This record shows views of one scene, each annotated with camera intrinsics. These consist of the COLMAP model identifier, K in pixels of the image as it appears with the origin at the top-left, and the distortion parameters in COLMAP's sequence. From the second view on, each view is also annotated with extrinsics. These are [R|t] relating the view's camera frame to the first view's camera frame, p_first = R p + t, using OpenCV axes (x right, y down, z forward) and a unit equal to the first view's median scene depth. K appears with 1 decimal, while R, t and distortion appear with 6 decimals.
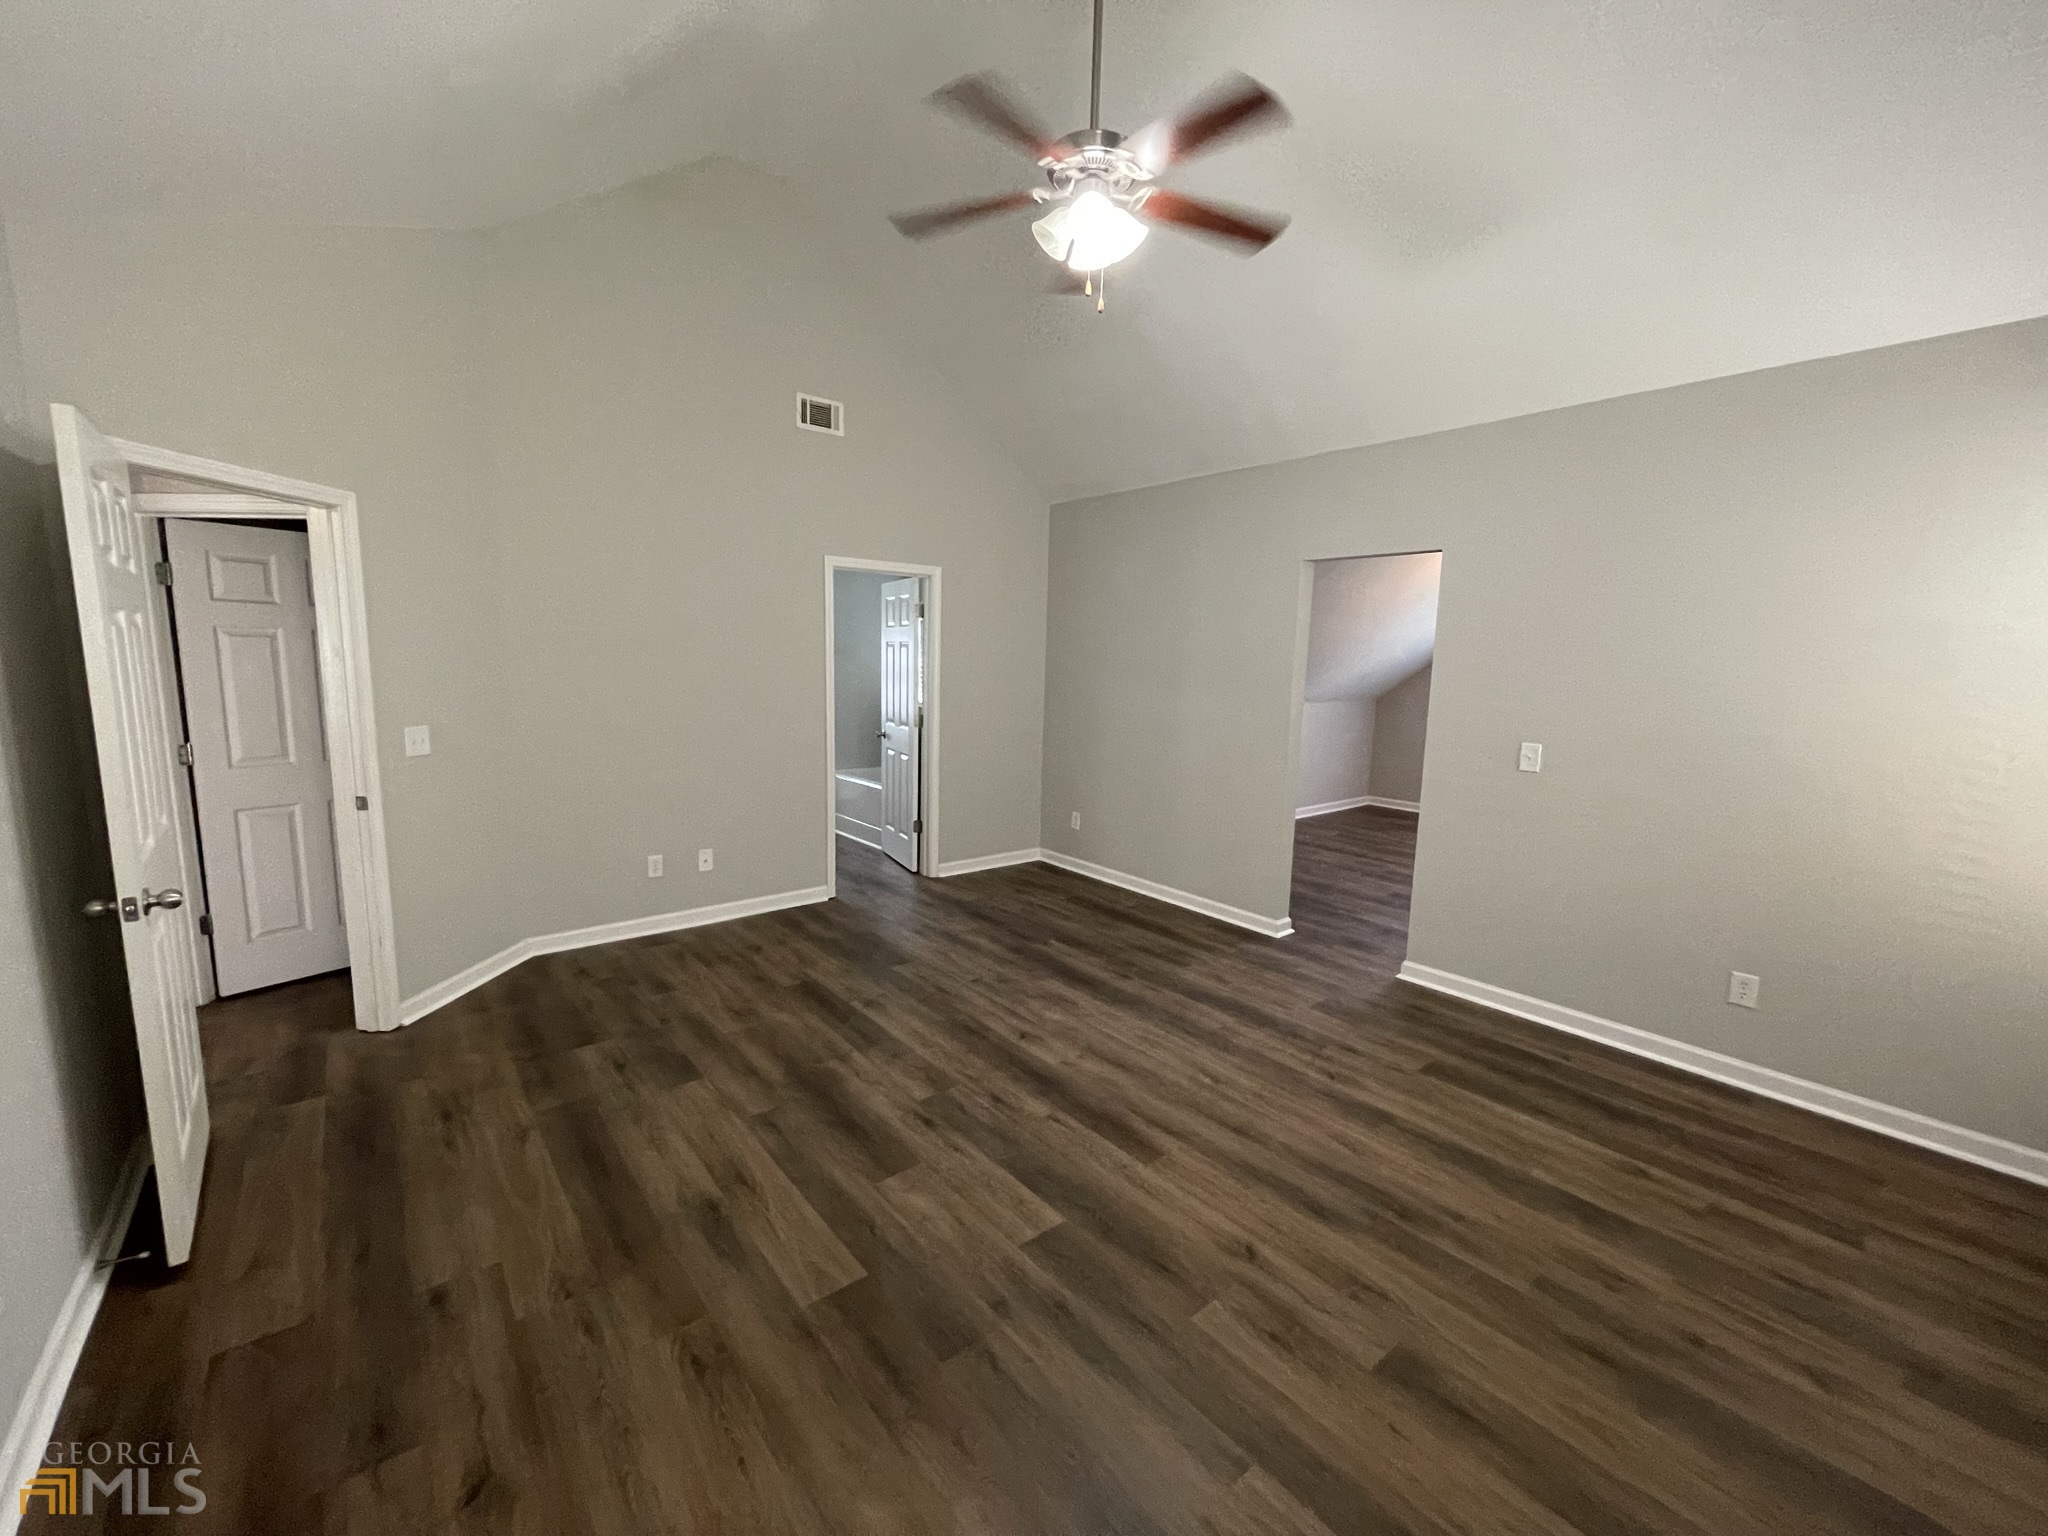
lens RADIAL K [[819.4, 0, 1005.4], [0, 819.4, 771.8], [0, 0, 1]] dist [0.002224, 0.000257]
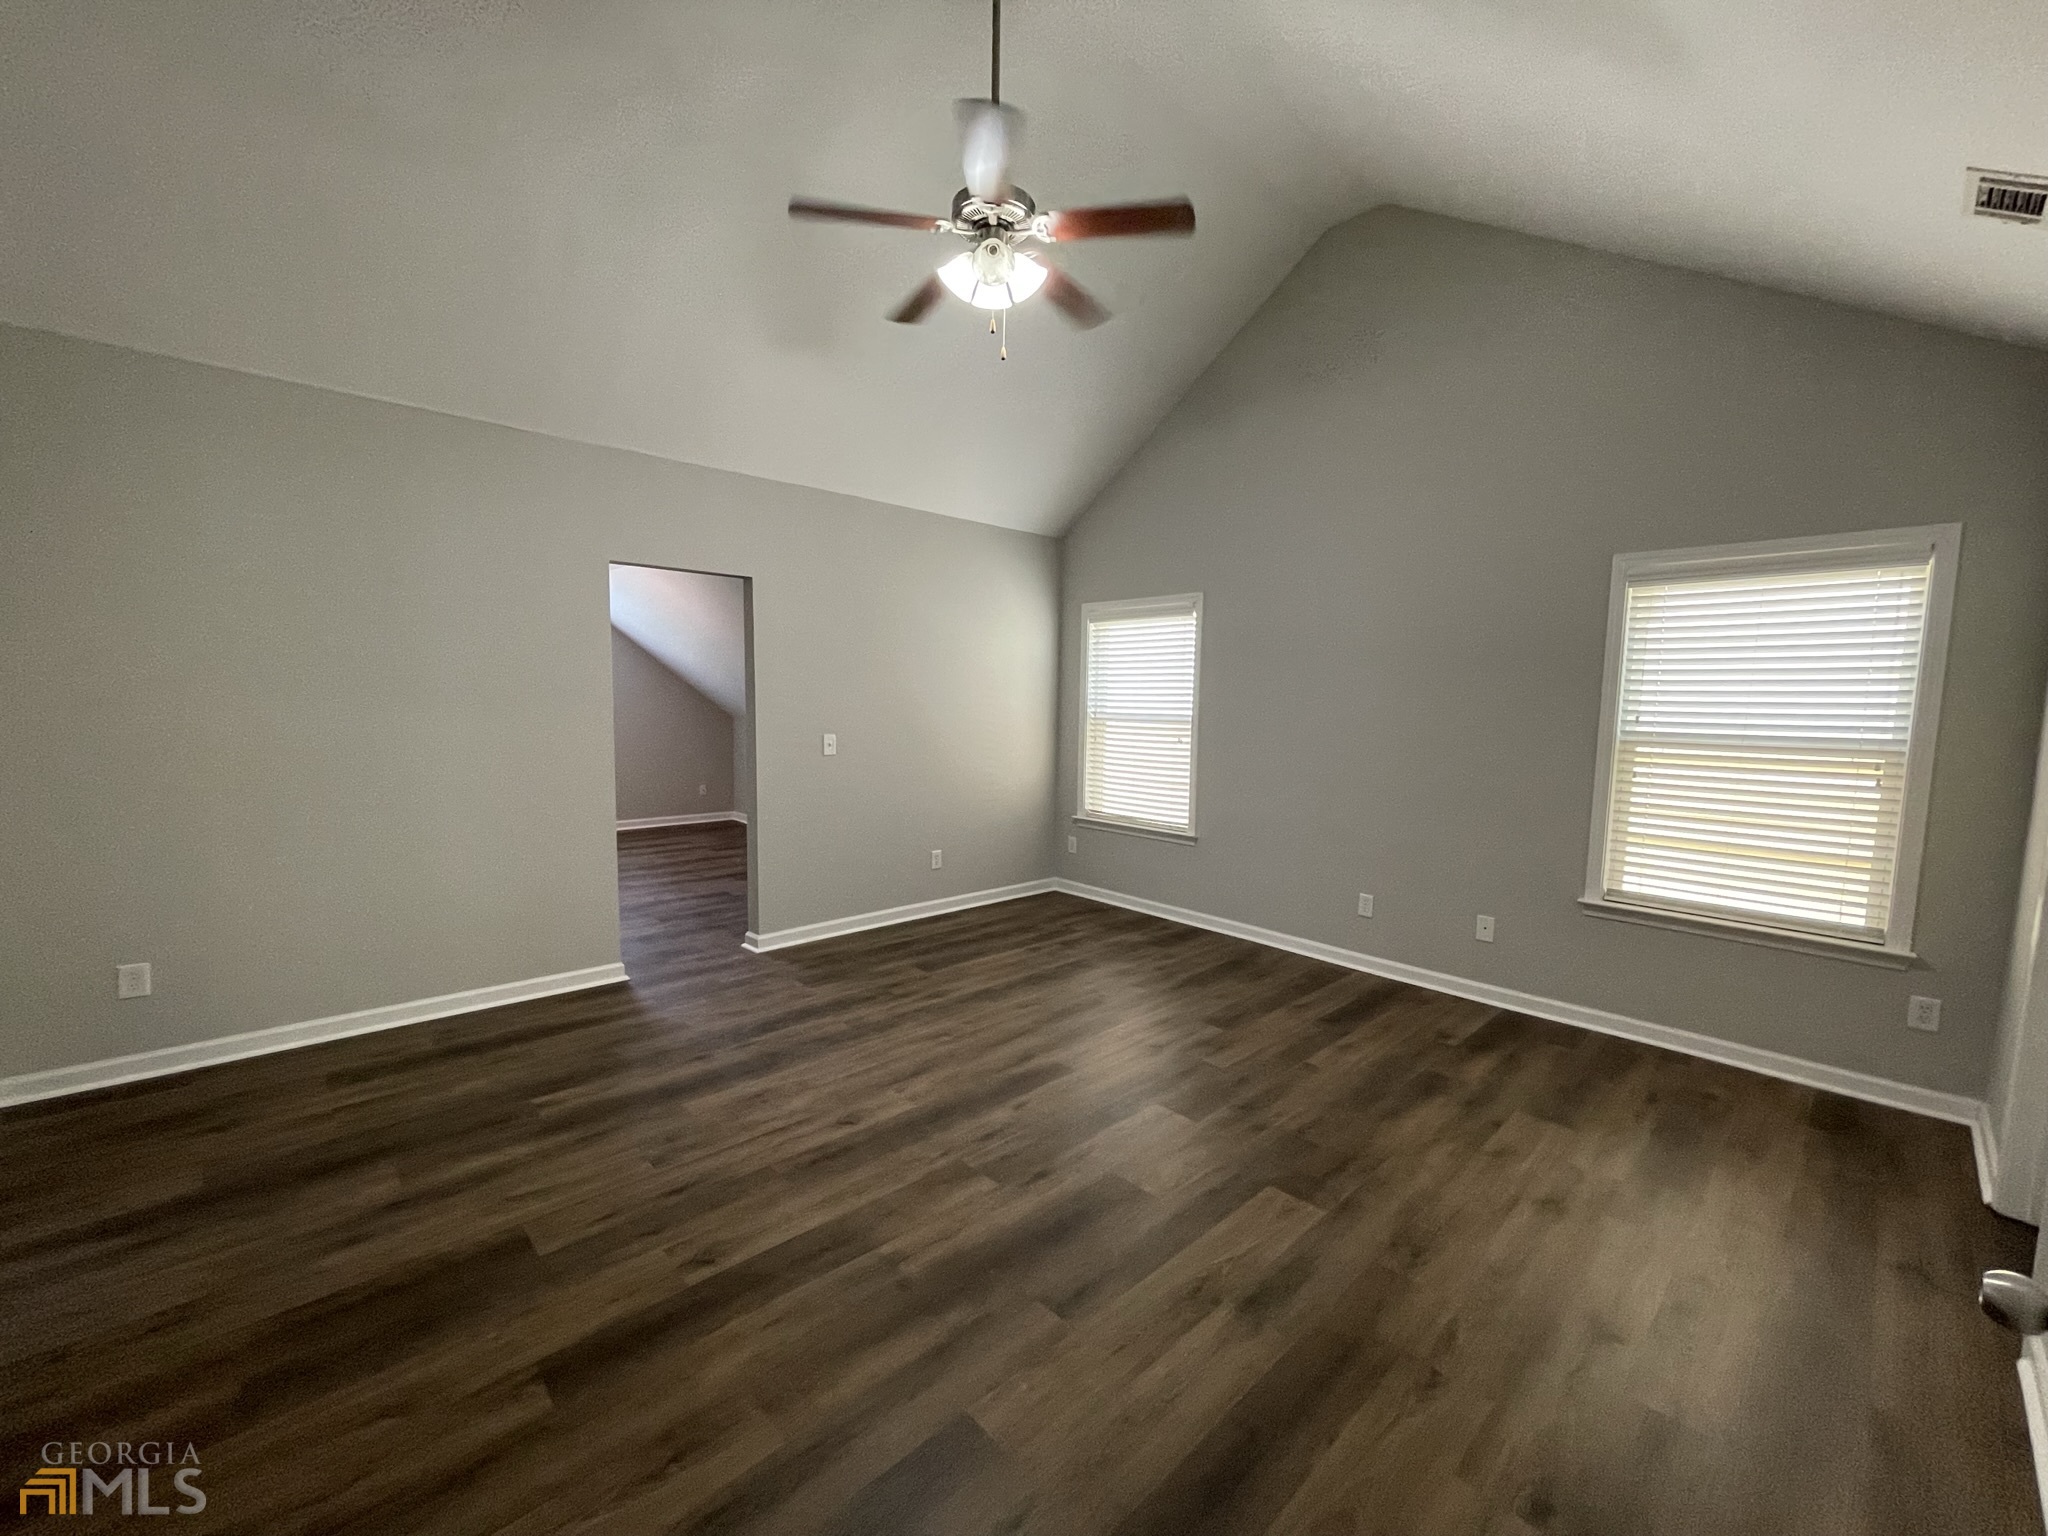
lens RADIAL K [[819.4, 0, 1005.4], [0, 819.4, 771.8], [0, 0, 1]] dist [0.002224, 0.000257]
pose [[-0.059544, -0.118084, 0.991217, -0.826787], [0.126699, 0.984054, 0.124842, -0.120616], [-0.990152, 0.133020, -0.043634, 0.885353]]
